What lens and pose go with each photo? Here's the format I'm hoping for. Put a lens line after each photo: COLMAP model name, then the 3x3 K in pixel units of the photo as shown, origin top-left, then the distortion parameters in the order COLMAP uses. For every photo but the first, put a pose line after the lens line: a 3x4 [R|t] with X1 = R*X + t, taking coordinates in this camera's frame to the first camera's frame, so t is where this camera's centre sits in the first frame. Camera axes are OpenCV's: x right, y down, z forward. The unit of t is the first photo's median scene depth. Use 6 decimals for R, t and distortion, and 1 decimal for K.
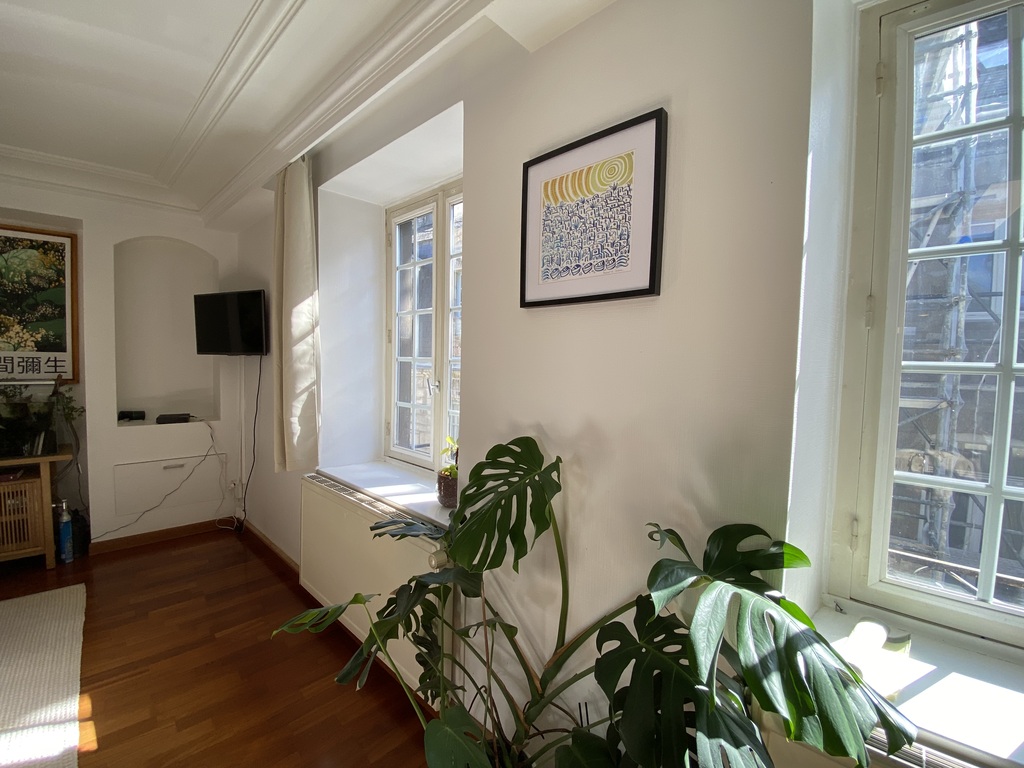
lens RADIAL K [[407.1, 0, 512.0], [0, 407.1, 384.0], [0, 0, 1]] dist [0.052373, -0.032539]
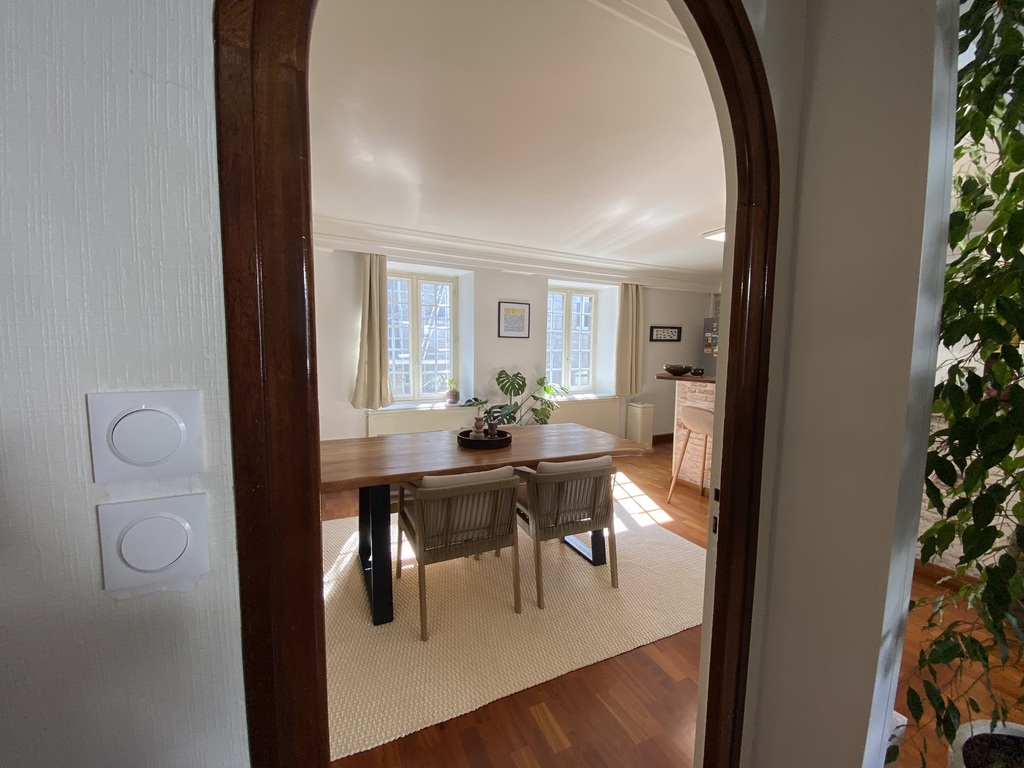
lens RADIAL K [[407.1, 0, 512.0], [0, 407.1, 384.0], [0, 0, 1]] dist [0.052373, -0.032539]
pose [[0.335366, -0.104544, 0.936269, -1.675666], [0.041690, 0.994497, 0.096113, -0.053519], [-0.941165, 0.006800, 0.337879, -0.194580]]
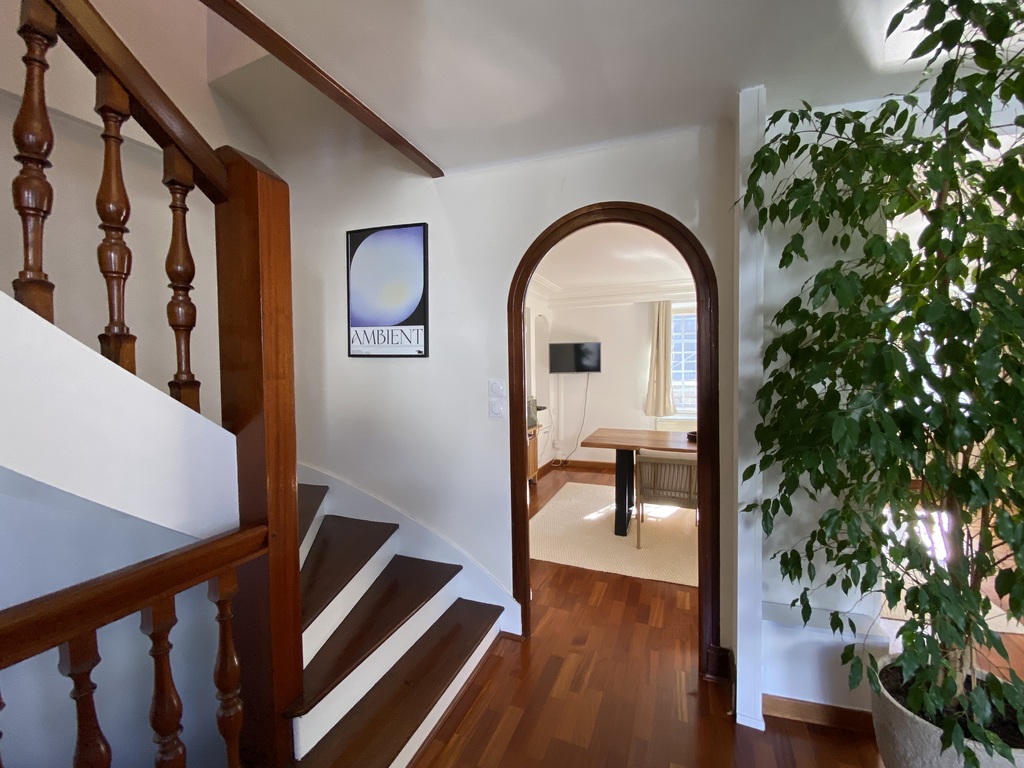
lens RADIAL K [[407.1, 0, 512.0], [0, 407.1, 384.0], [0, 0, 1]] dist [0.052373, -0.032539]
pose [[0.920417, -0.048476, 0.387920, -1.862579], [0.055233, 0.998454, -0.006280, -0.023367], [-0.387016, 0.027206, 0.921672, -0.772933]]
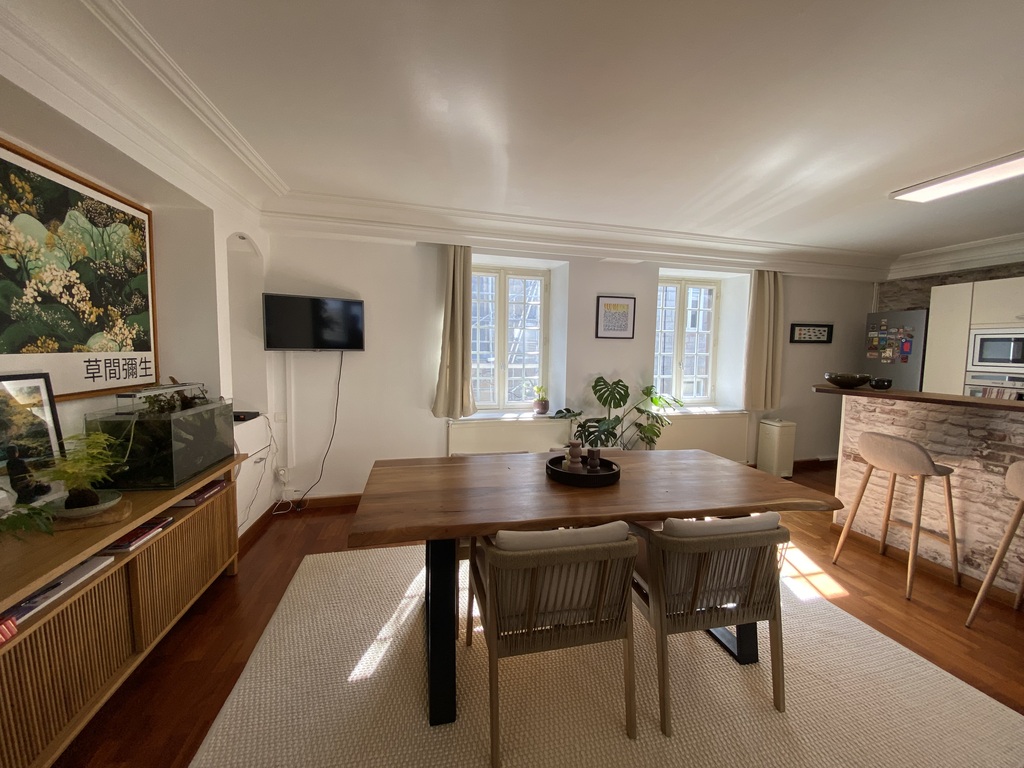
lens RADIAL K [[407.1, 0, 512.0], [0, 407.1, 384.0], [0, 0, 1]] dist [0.052373, -0.032539]
pose [[0.531359, -0.086985, 0.842669, -1.463597], [0.040087, 0.996182, 0.077554, -0.048026], [-0.846198, -0.007429, 0.532817, -0.081685]]
